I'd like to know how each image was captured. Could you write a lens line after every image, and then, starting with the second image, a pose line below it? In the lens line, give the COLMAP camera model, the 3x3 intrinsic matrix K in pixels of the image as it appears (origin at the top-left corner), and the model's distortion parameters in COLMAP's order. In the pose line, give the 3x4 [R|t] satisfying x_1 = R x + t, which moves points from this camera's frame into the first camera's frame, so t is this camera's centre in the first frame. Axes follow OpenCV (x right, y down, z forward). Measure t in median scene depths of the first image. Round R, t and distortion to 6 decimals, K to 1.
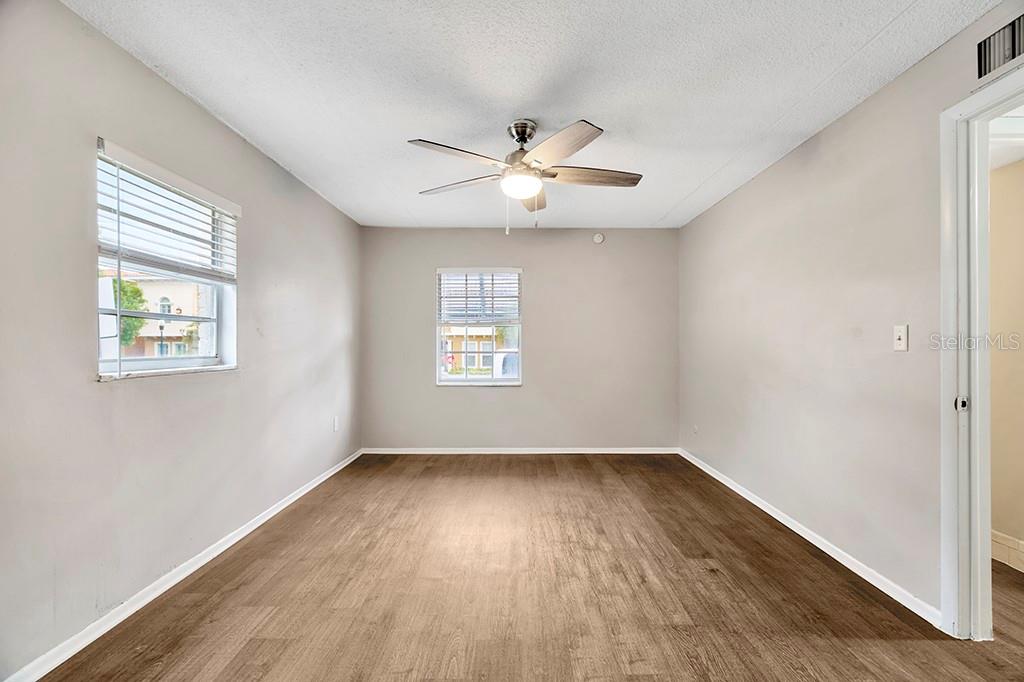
lens RADIAL K [[463.8, 0, 512.7], [0, 463.8, 341.5], [0, 0, 1]] dist [-0.002149, 0.000246]
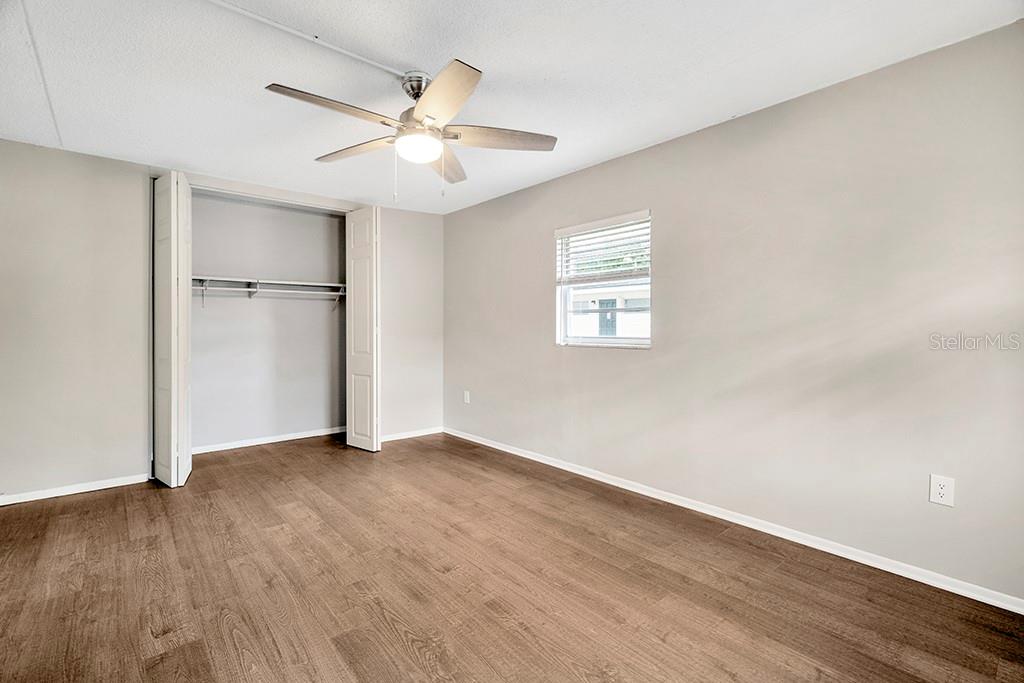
lens RADIAL K [[463.8, 0, 513.0], [0, 463.8, 339.1], [0, 0, 1]] dist [-0.002149, 0.000246]
pose [[-0.750917, 0.013651, -0.660255, 0.565995], [0.003710, 0.999858, 0.016454, 0.017751], [0.660386, 0.009906, -0.750861, 2.185394]]
